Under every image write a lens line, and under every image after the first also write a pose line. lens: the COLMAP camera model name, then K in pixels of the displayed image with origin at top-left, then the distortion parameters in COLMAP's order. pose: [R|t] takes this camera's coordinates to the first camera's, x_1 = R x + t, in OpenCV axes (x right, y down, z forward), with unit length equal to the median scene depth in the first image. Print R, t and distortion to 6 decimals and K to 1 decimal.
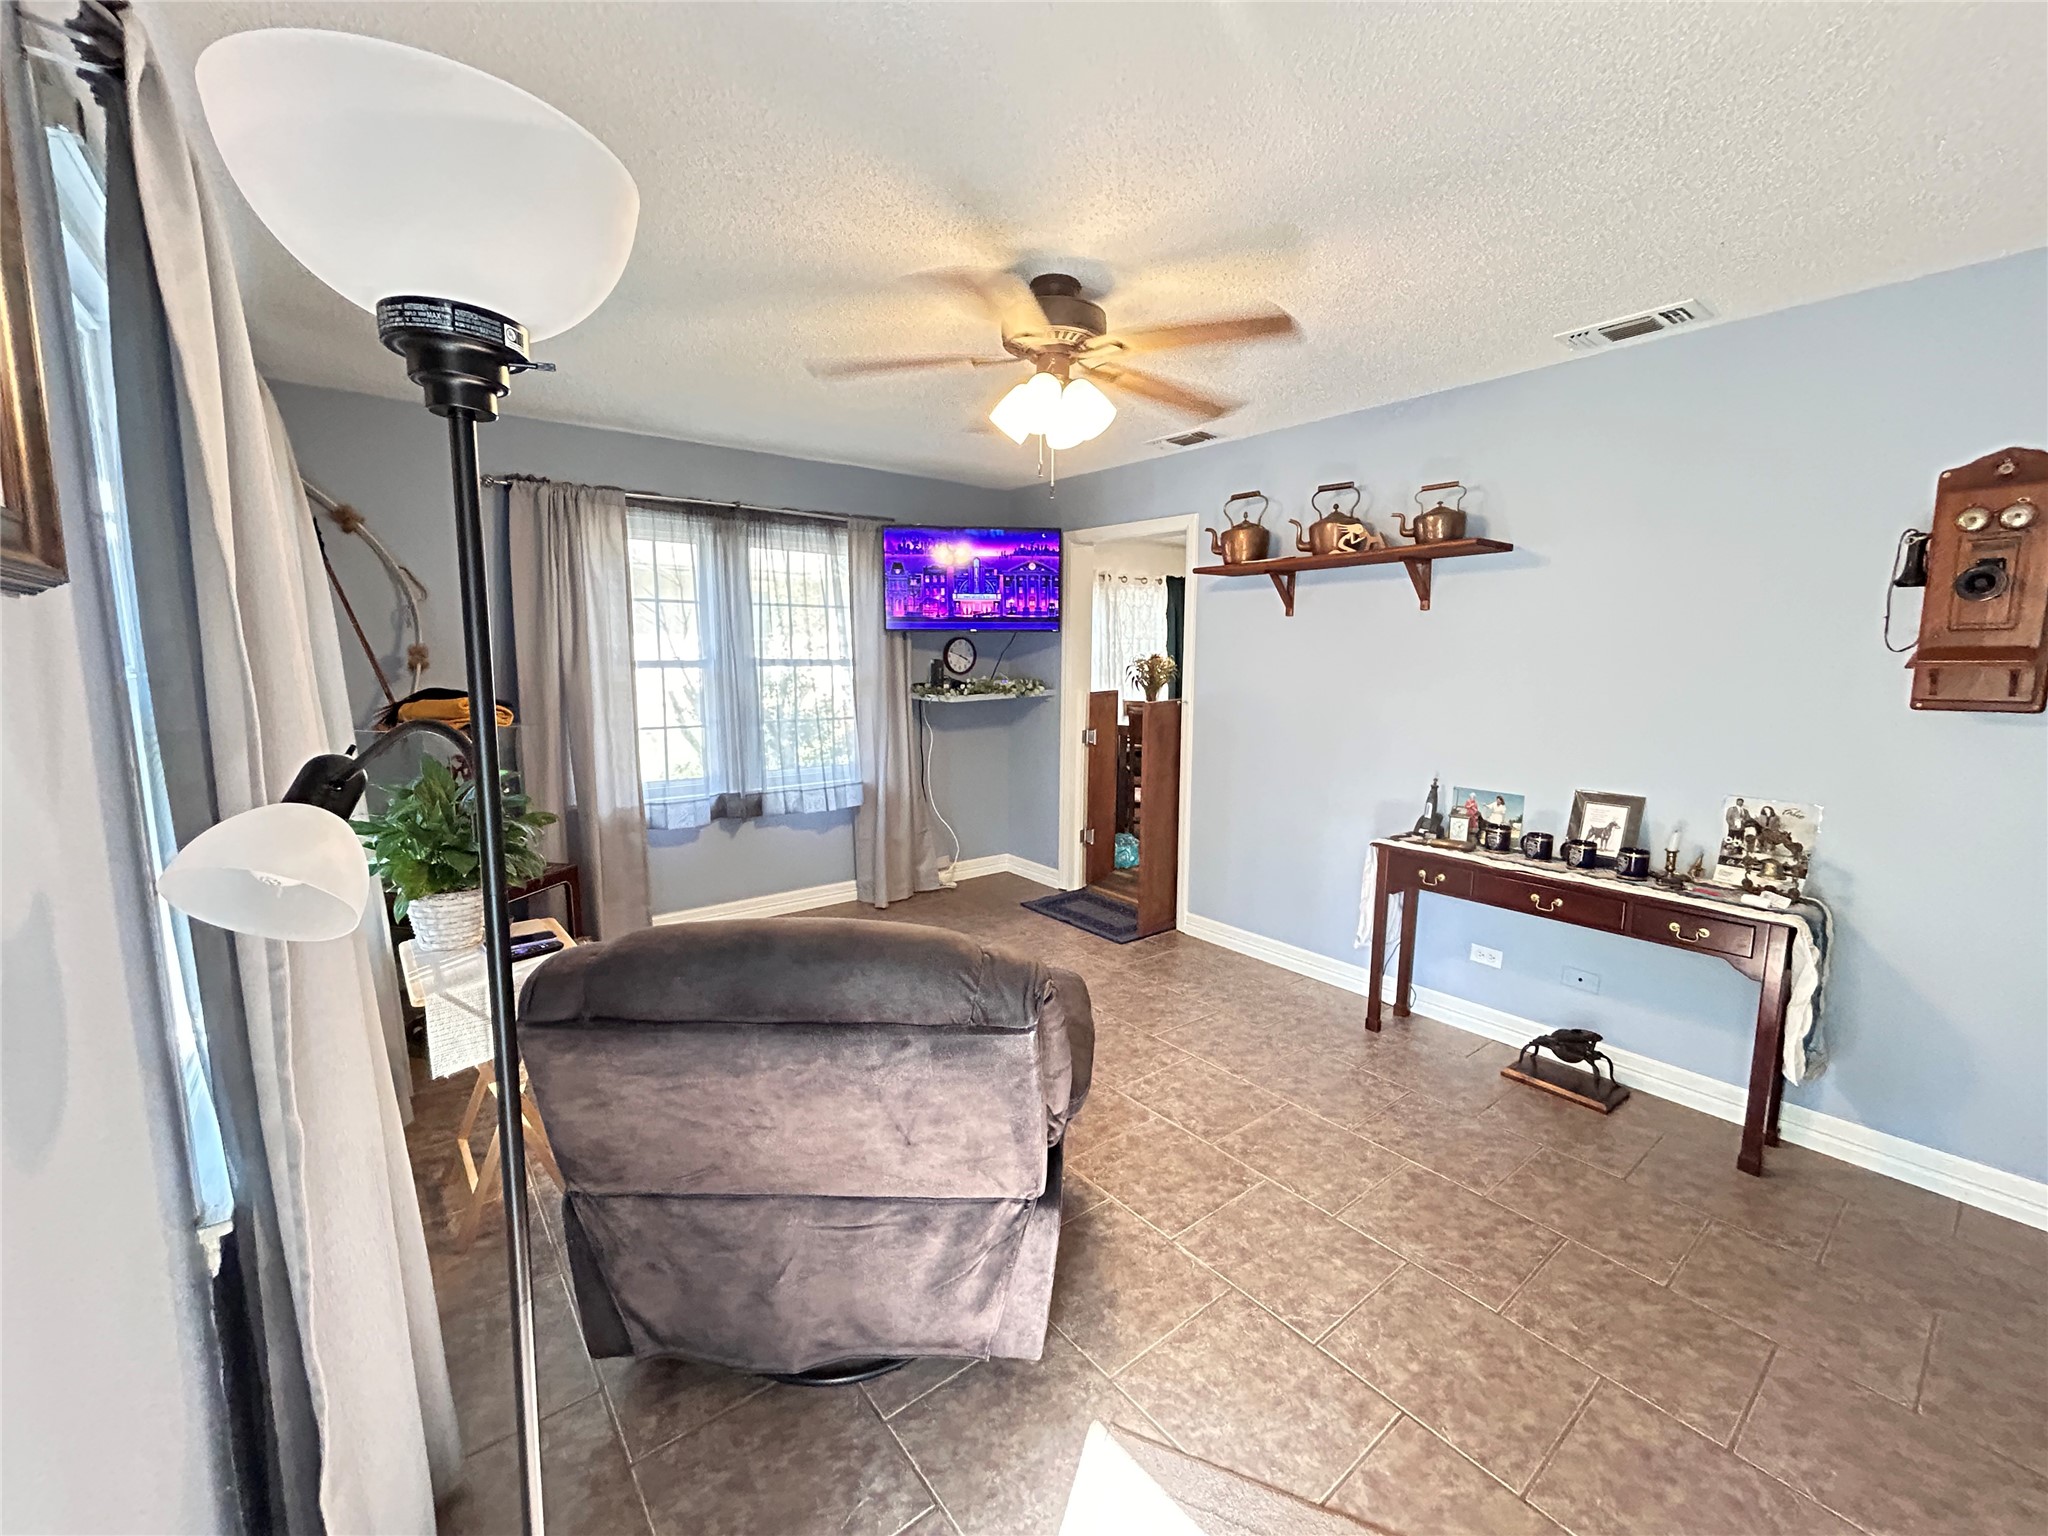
lens RADIAL K [[844.8, 0, 1019.3], [0, 844.8, 759.8], [0, 0, 1]] dist [0.001452, 0.000256]
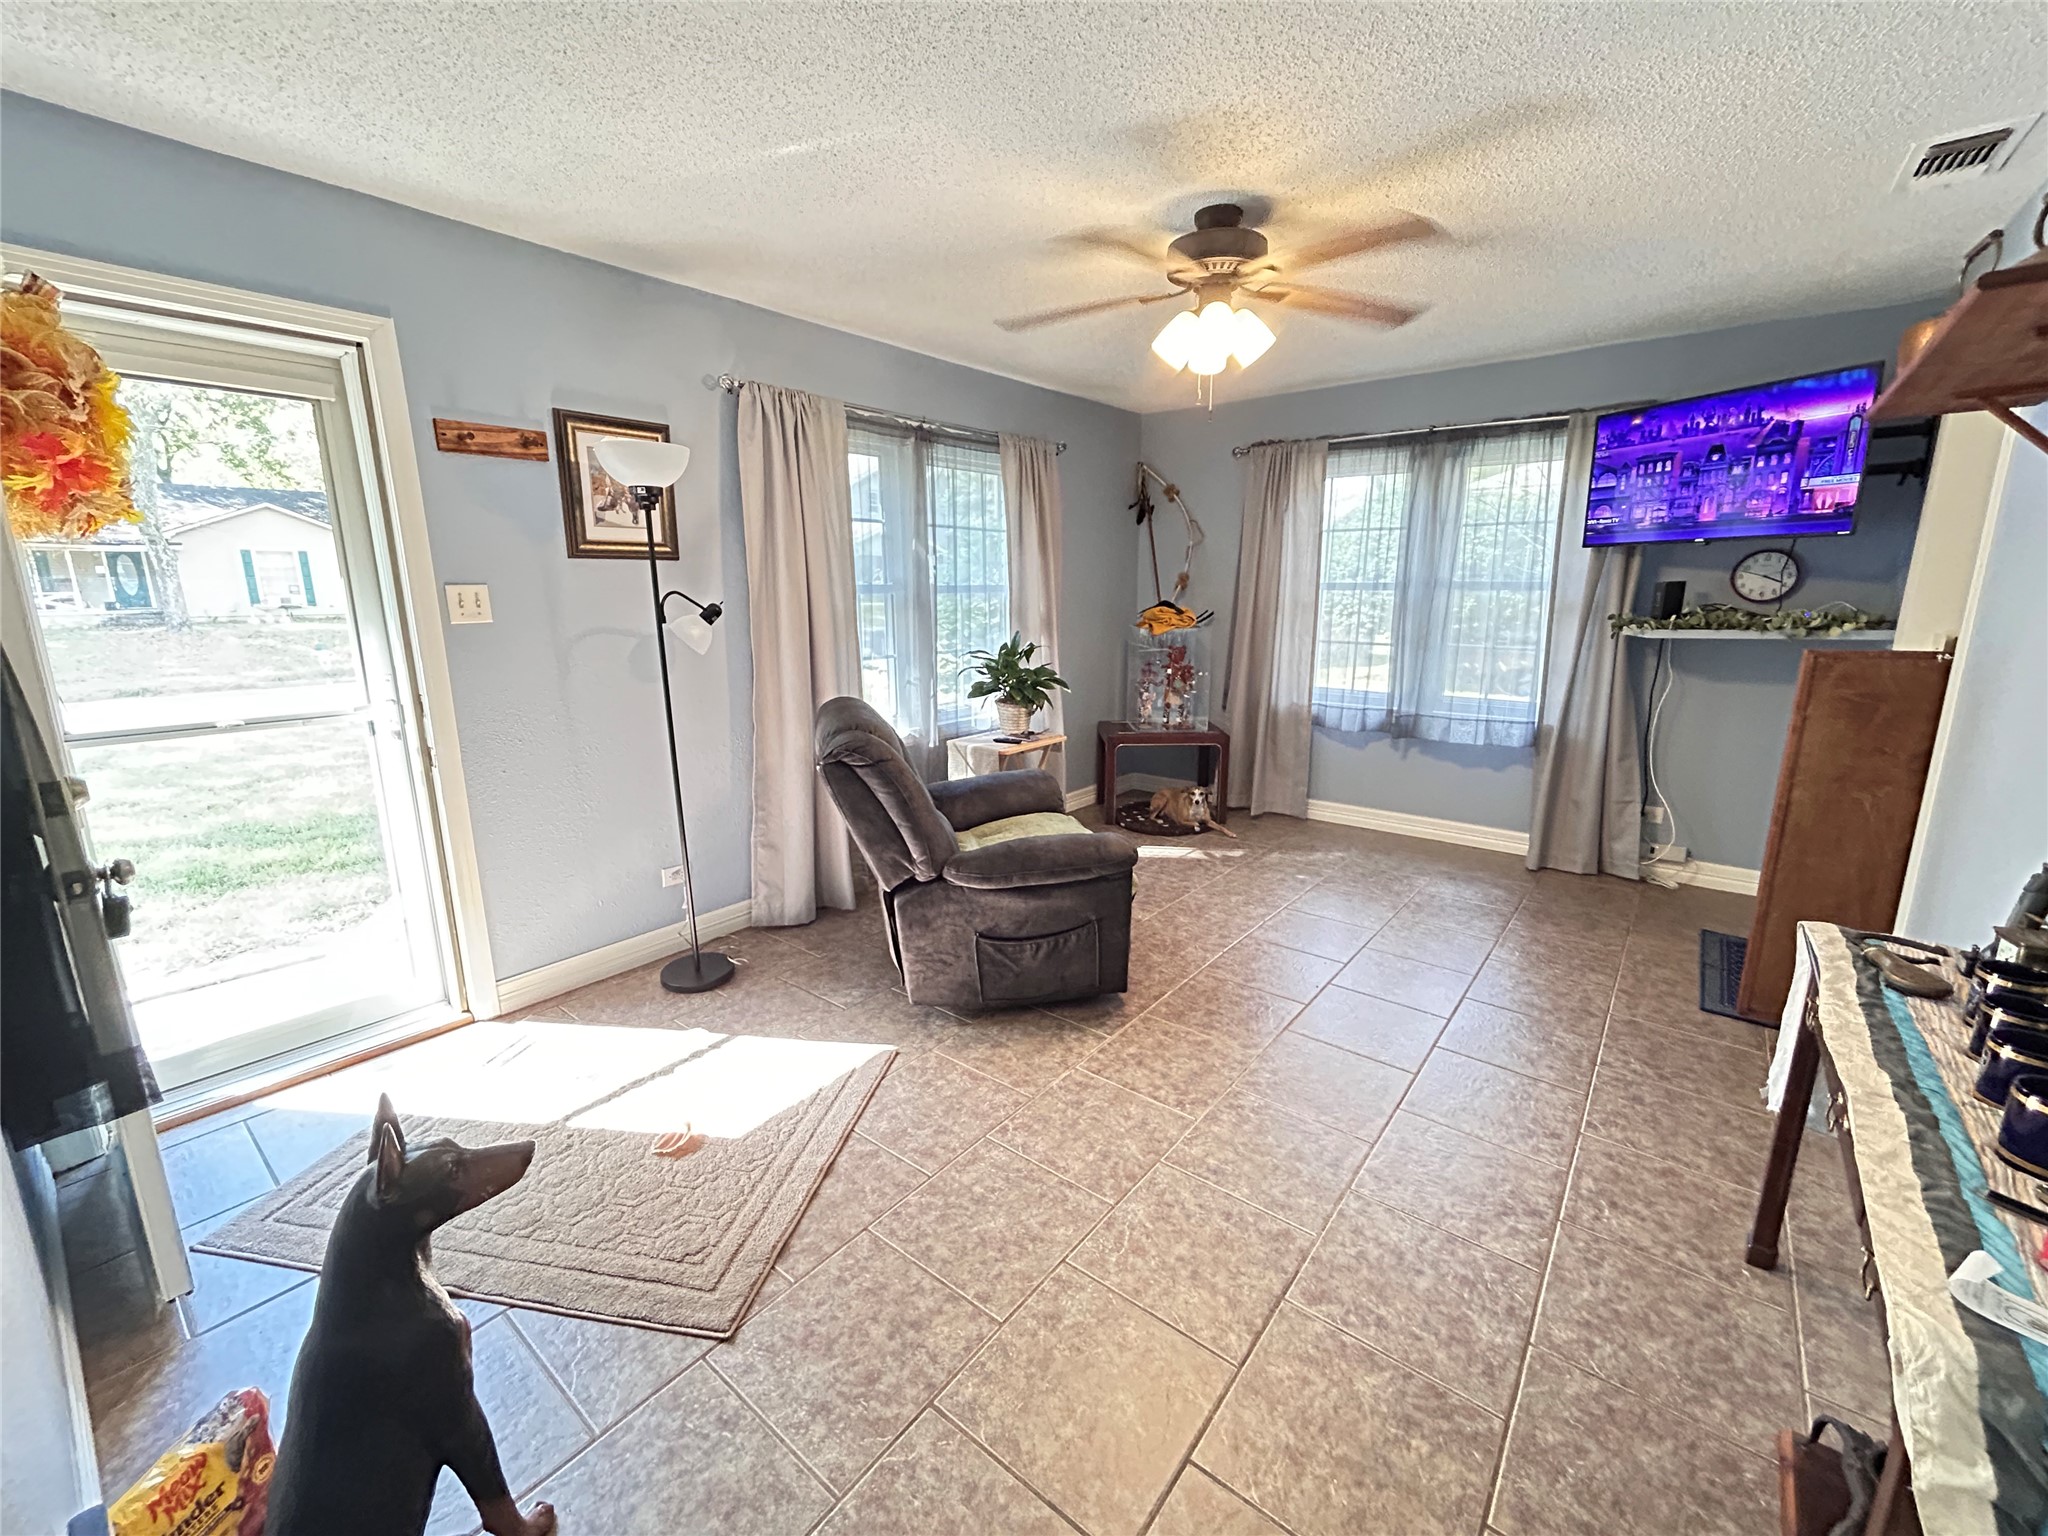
lens RADIAL K [[838.1, 0, 1021.0], [0, 838.1, 762.8], [0, 0, 1]] dist [0.000979, 0.000326]
pose [[0.222205, 0.201582, -0.953934, 0.790840], [-0.120429, 0.976576, 0.178314, -0.036662], [0.967534, 0.075259, 0.241276, 0.396965]]
